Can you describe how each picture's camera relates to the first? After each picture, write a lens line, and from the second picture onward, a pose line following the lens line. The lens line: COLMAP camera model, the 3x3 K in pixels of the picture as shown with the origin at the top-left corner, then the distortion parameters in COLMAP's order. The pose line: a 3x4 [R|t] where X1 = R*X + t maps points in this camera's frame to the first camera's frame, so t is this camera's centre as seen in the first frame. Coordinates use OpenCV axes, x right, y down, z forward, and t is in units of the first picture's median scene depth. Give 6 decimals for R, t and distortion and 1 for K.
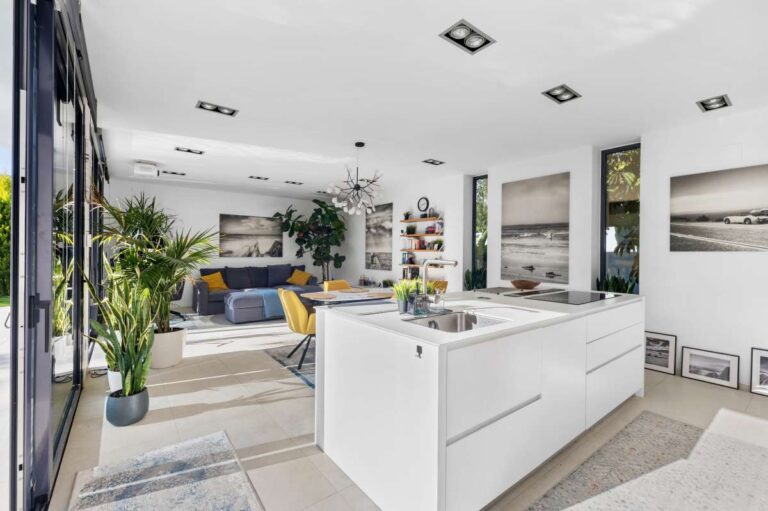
lens RADIAL K [[353.6, 0, 402.2], [0, 353.6, 255.8], [0, 0, 1]] dist [0.000692, 0.000110]
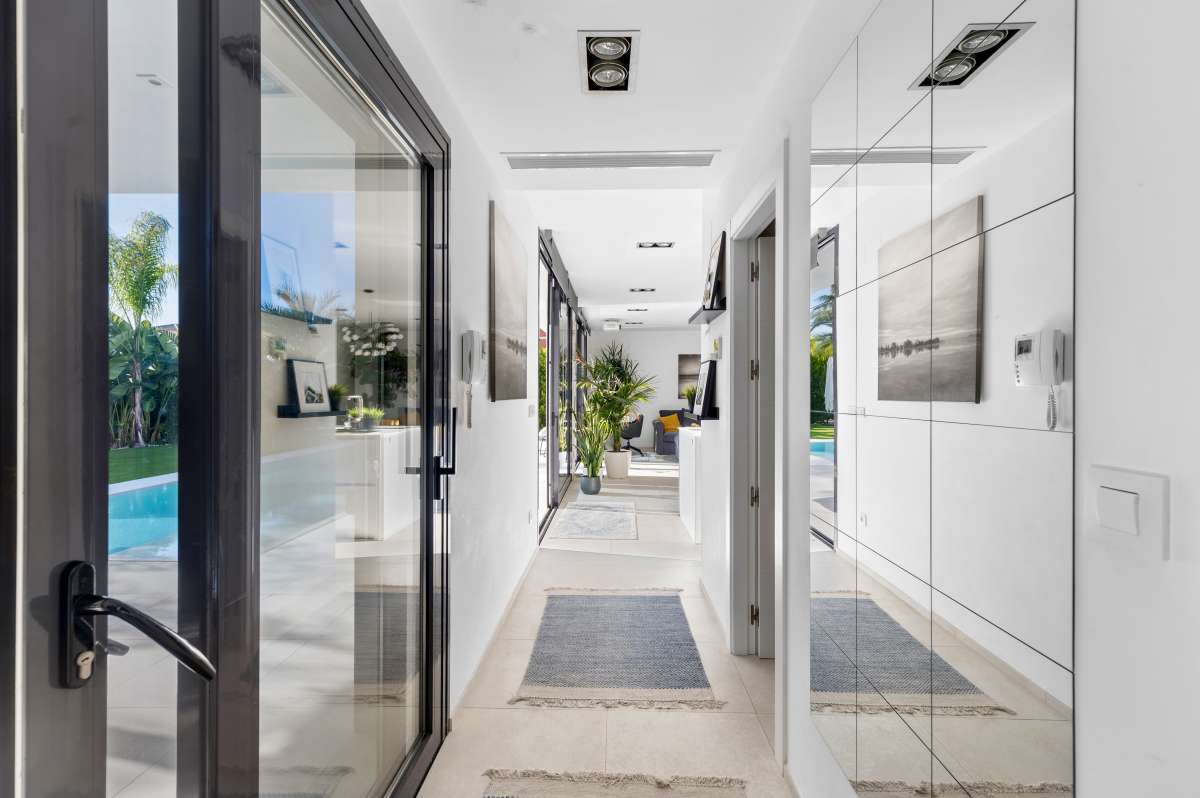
lens RADIAL K [[1112.4, 0, 577.2], [0, 1112.4, 400.2], [0, 0, 1]] dist [-0.011235, -0.009253]
pose [[0.730772, -0.004578, -0.682607, 1.313758], [0.000940, 0.999983, -0.005700, 0.024328], [0.682621, 0.003524, 0.730764, -1.369114]]
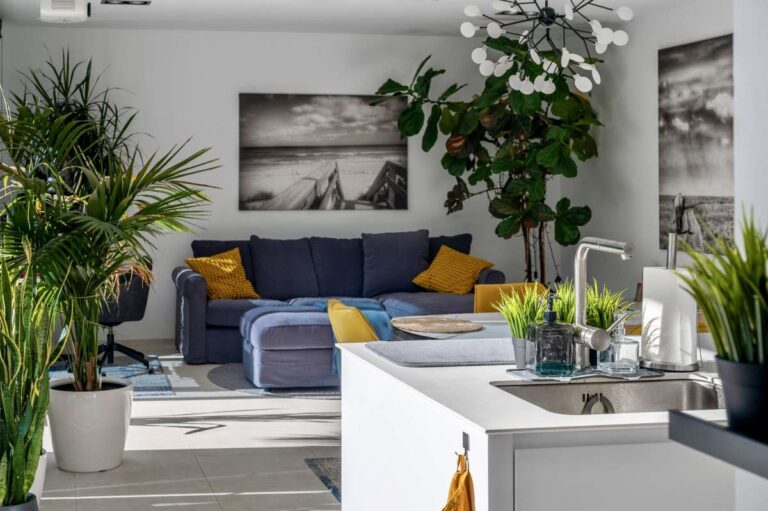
lens RADIAL K [[1344.0, 0, 384.0], [0, 1344.0, 255.5], [0, 0, 1]] dist [-0.109566, 0.049194]
pose [[0.896216, 0.021005, -0.443120, 0.229953], [0.001621, 0.998717, 0.050621, -0.019063], [0.443614, -0.046086, 0.895032, -0.180498]]
